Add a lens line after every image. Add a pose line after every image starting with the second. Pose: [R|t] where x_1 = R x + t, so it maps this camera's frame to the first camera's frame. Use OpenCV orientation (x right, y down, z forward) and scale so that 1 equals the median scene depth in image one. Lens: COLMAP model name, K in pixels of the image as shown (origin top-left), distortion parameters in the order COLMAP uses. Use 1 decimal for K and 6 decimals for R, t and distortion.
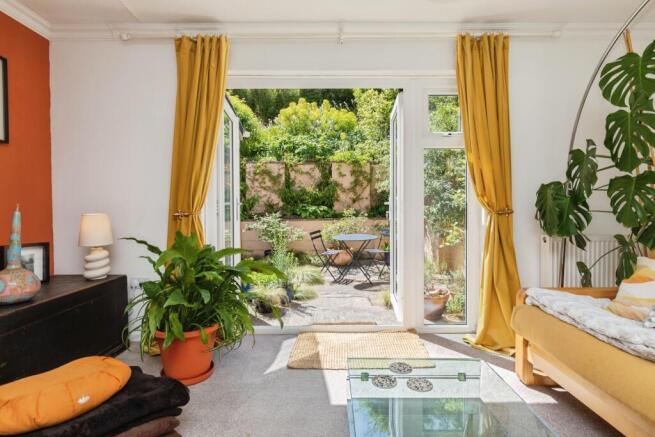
lens RADIAL K [[348.0, 0, 331.4], [0, 348.0, 220.1], [0, 0, 1]] dist [0.000571, 0.000311]
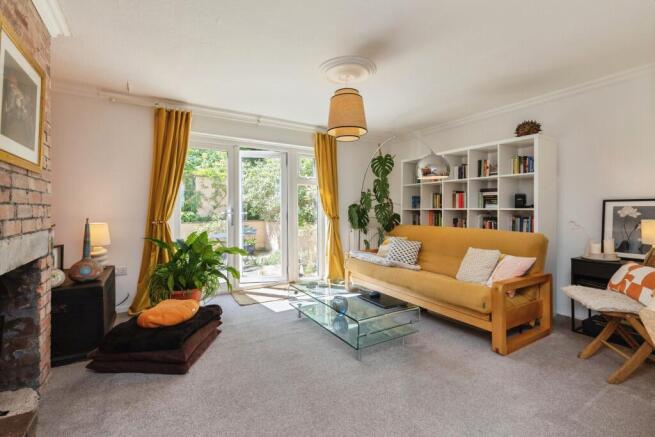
lens RADIAL K [[301.5, 0, 329.5], [0, 301.5, 215.7], [0, 0, 1]] dist [0.005111, 0.001149]
pose [[0.858227, -0.003962, 0.513255, -0.488465], [0.013395, 0.999802, -0.014681, -0.011505], [-0.513096, 0.019475, 0.858110, -0.565699]]
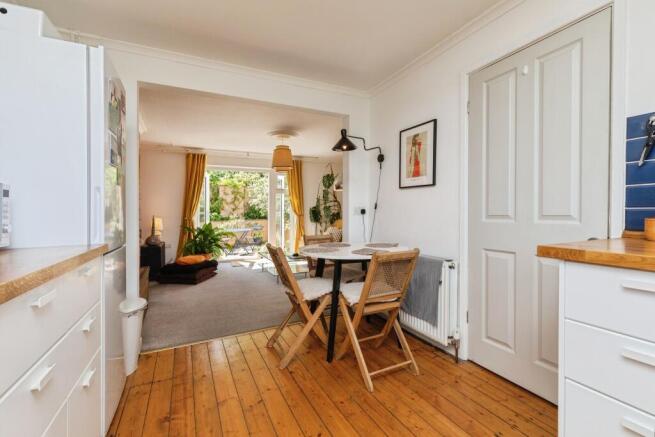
lens RADIAL K [[301.5, 0, 327.6], [0, 301.5, 211.6], [0, 0, 1]] dist [0.005111, 0.001149]
pose [[0.907641, -0.006568, 0.419696, -0.451461], [0.022616, 0.999190, -0.033272, 0.037398], [-0.419138, 0.039691, 0.907055, -1.633104]]
